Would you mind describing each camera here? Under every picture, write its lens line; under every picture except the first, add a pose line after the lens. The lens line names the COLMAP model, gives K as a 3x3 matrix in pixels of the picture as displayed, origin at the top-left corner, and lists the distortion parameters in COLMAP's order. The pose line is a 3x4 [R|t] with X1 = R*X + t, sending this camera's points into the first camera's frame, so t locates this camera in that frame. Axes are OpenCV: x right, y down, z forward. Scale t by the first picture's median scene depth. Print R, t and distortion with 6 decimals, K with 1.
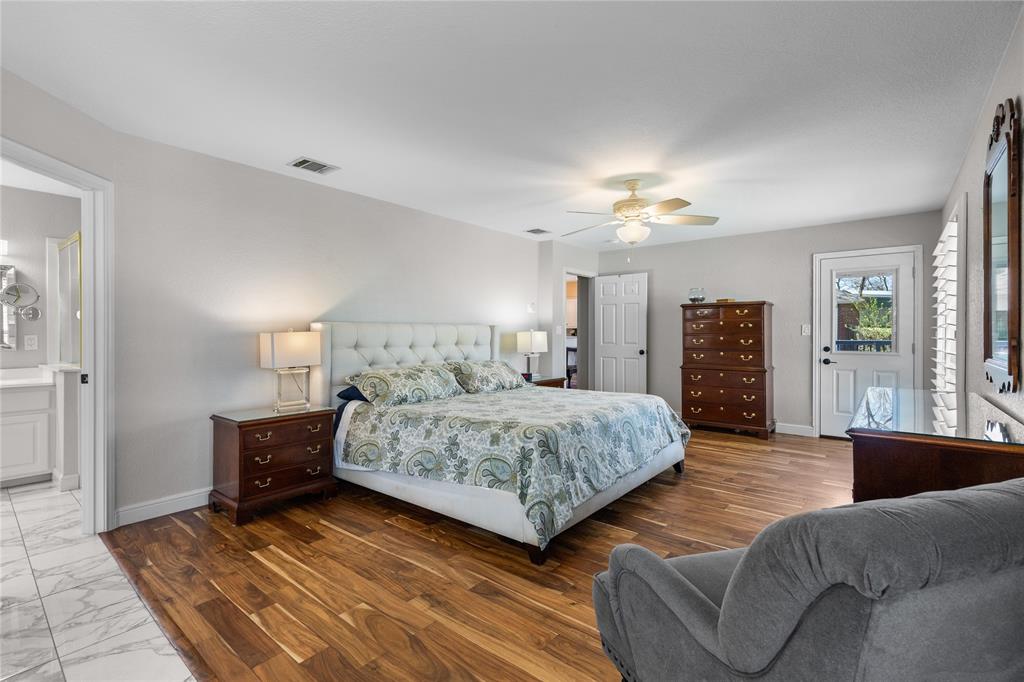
lens RADIAL K [[467.6, 0, 513.3], [0, 467.6, 338.0], [0, 0, 1]] dist [0.009423, -0.001945]
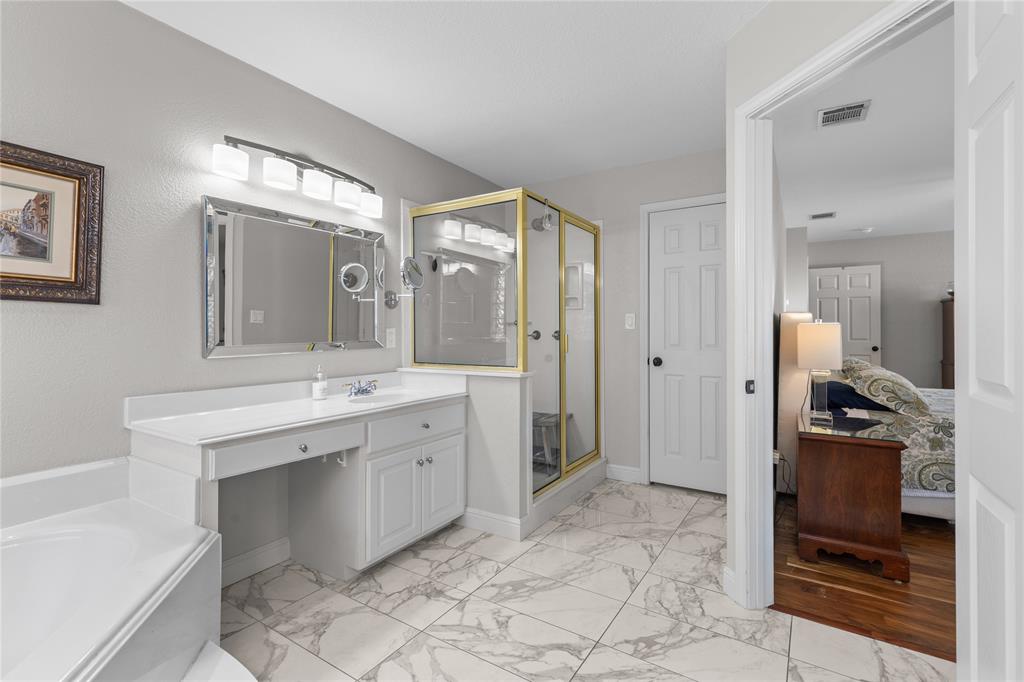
lens RADIAL K [[467.6, 0, 513.6], [0, 467.6, 332.0], [0, 0, 1]] dist [0.009423, -0.001945]
pose [[0.991537, 0.001977, 0.129807, -1.041060], [-0.000959, 0.999968, -0.007905, 0.008430], [-0.129818, 0.007713, 0.991508, 0.272677]]
